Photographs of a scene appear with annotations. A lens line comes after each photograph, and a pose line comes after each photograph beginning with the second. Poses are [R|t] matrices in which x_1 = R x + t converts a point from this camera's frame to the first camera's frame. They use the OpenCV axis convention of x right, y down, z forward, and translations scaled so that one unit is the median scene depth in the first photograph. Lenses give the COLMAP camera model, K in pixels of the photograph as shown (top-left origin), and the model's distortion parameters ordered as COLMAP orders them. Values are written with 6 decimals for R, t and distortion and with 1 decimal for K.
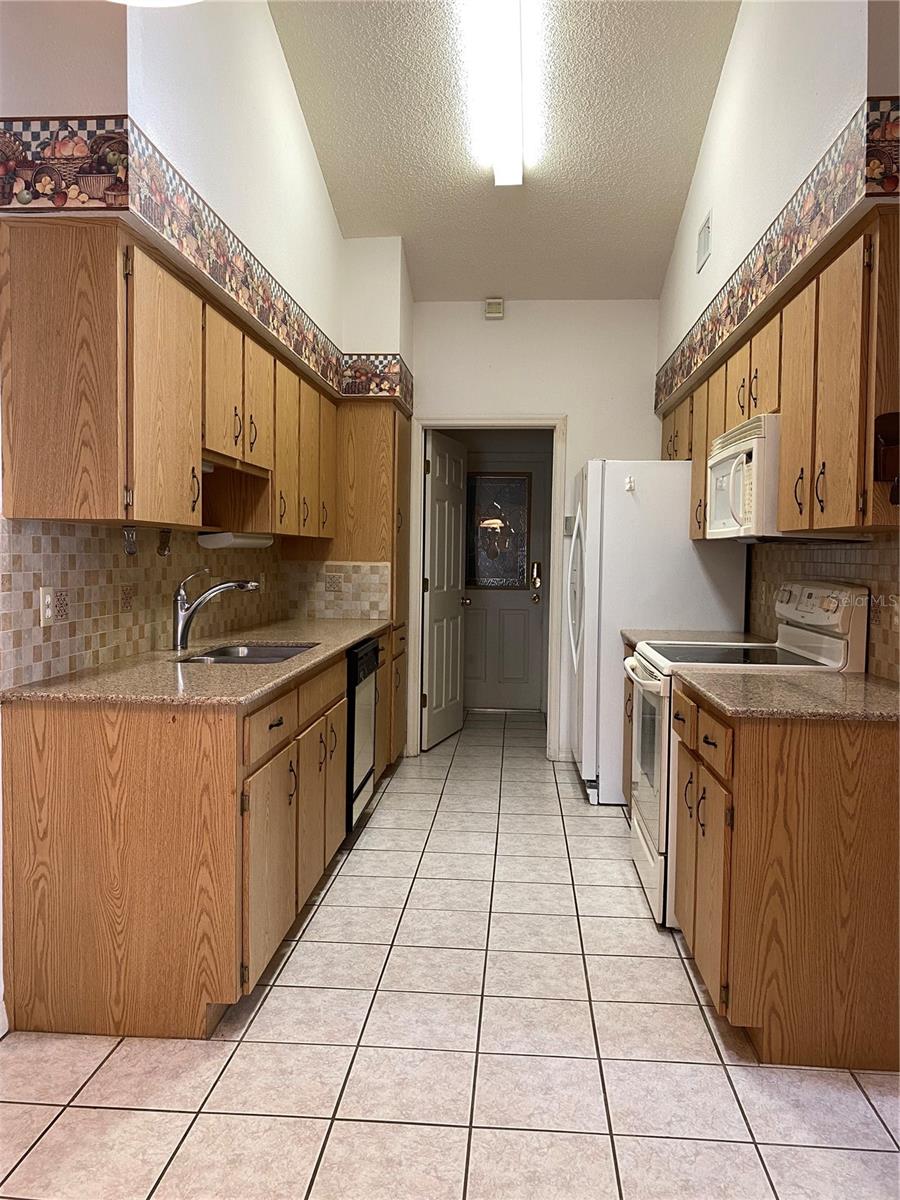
lens RADIAL K [[927.8, 0, 450.0], [0, 927.8, 600.0], [0, 0, 1]] dist [0.135535, -0.270445]
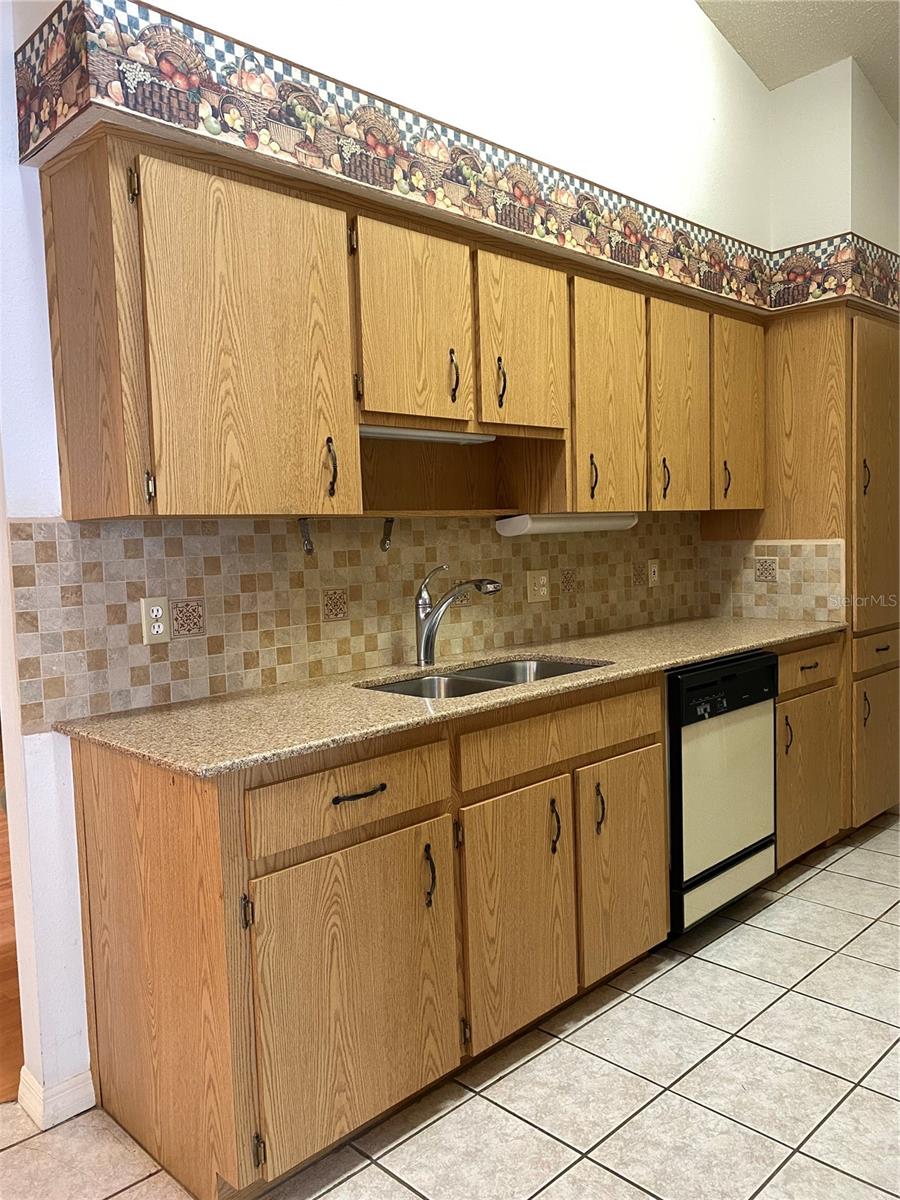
lens RADIAL K [[913.6, 0, 450.0], [0, 913.6, 600.0], [0, 0, 1]] dist [0.089666, -0.138990]
pose [[0.749978, 0.009070, -0.661400, 0.241497], [0.010234, 0.999627, 0.025313, -0.022317], [0.661383, -0.025753, 0.749606, 0.409764]]
